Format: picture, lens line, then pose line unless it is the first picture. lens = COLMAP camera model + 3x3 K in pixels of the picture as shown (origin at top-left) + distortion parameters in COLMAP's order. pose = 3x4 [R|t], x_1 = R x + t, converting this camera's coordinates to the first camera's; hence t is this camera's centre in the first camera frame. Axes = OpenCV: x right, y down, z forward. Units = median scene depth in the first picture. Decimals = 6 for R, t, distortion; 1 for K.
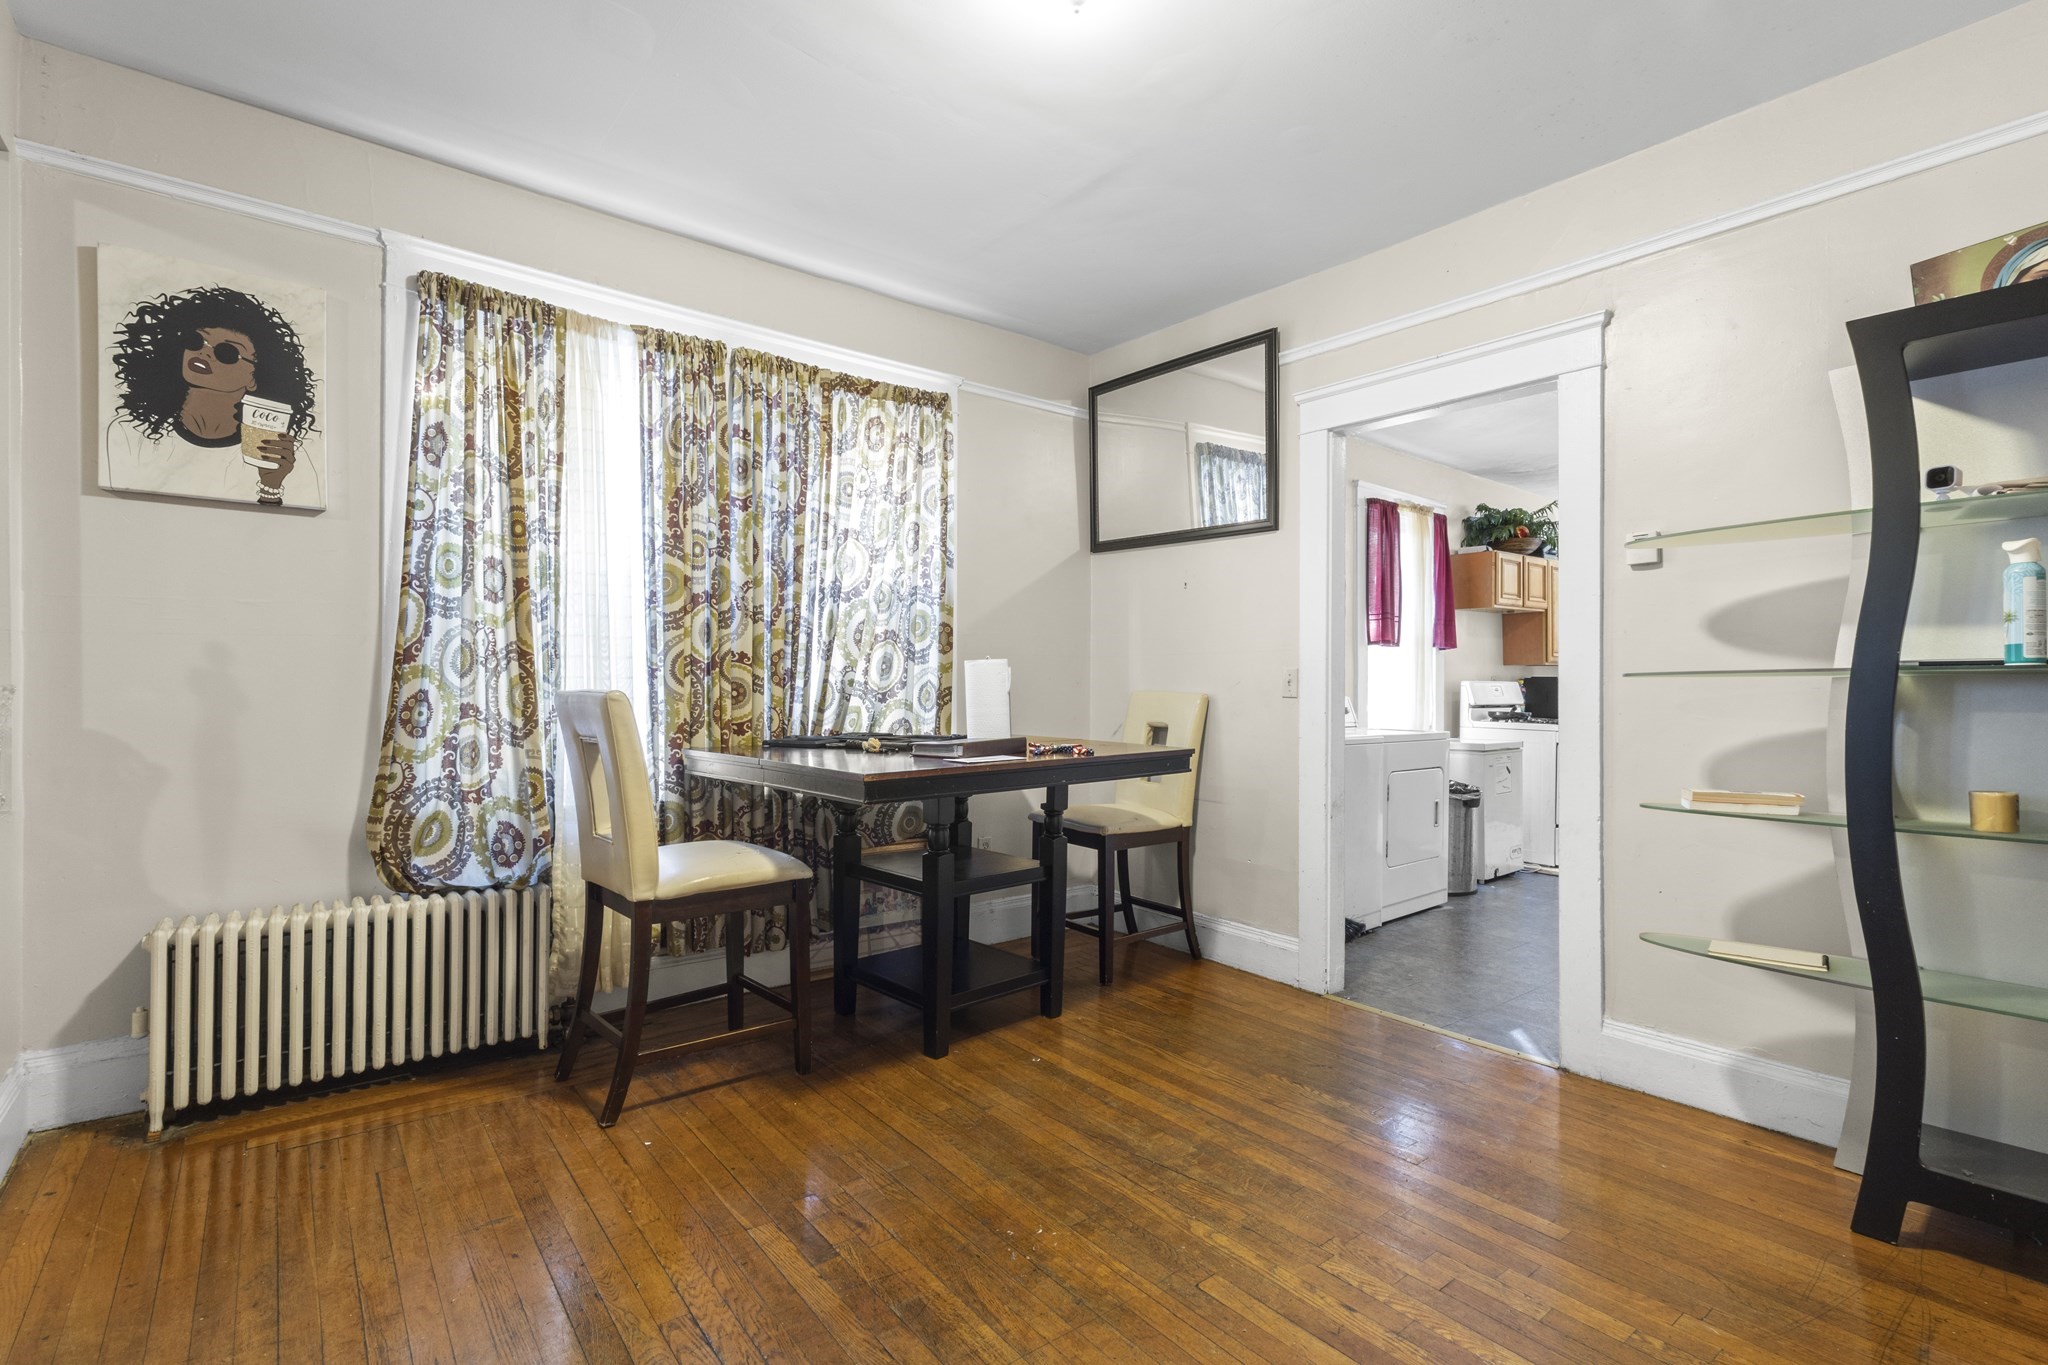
lens RADIAL K [[944.1, 0, 1024.0], [0, 944.1, 682.5], [0, 0, 1]] dist [-0.001826, -0.000141]
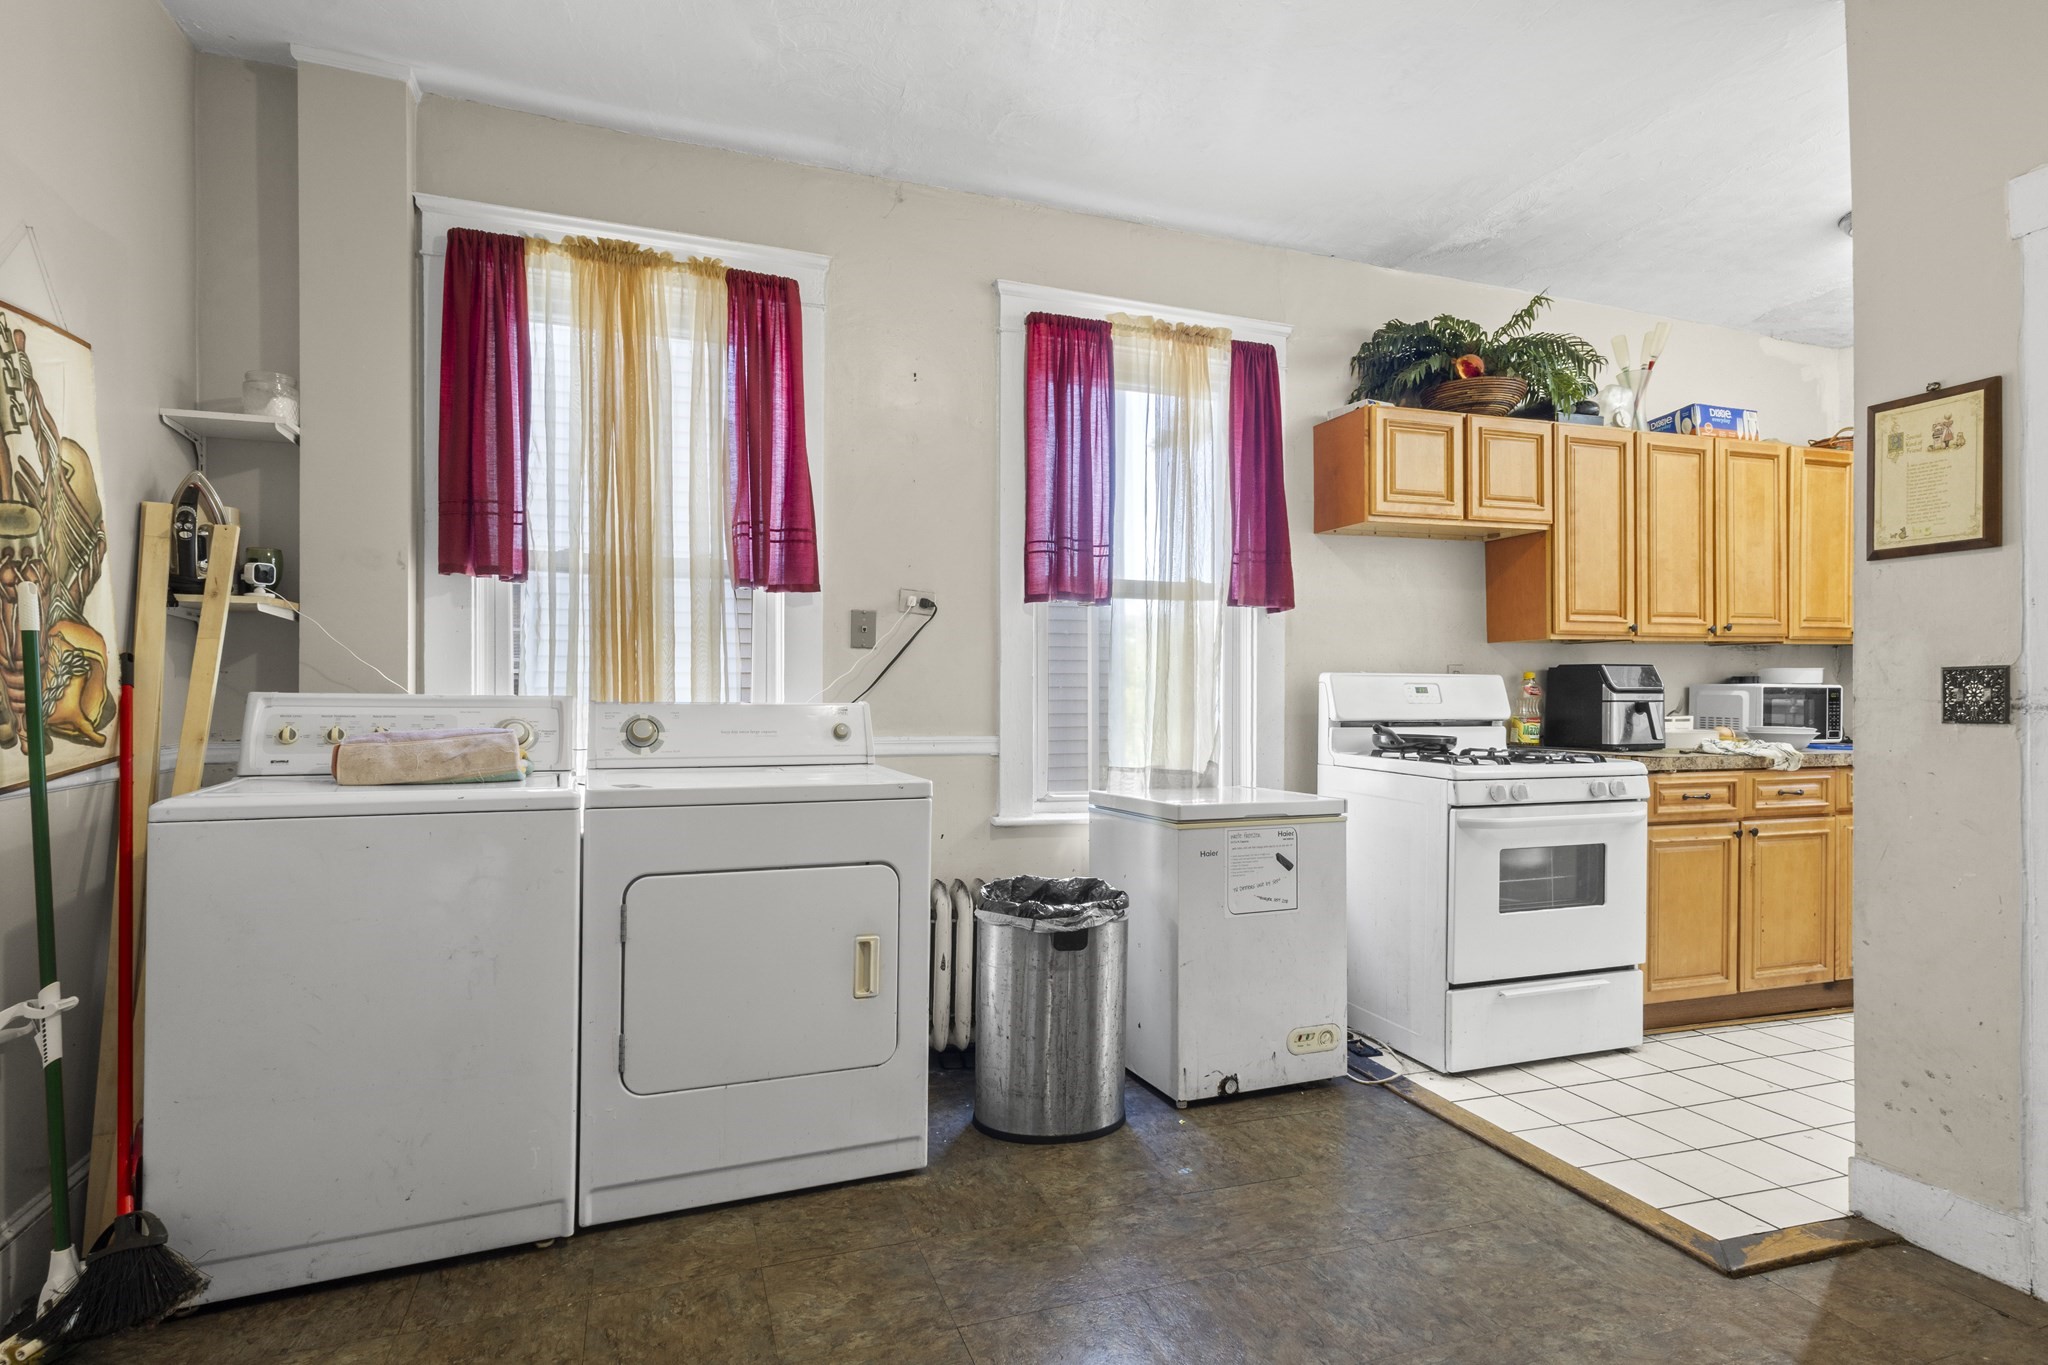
lens RADIAL K [[1069.4, 0, 1024.0], [0, 1069.4, 682.5], [0, 0, 1]] dist [0.004176, 0.000355]
pose [[0.946217, -0.001449, -0.323530, 0.493703], [0.002487, 0.999993, 0.002795, 0.001388], [0.323523, -0.003449, 0.946214, 0.404400]]
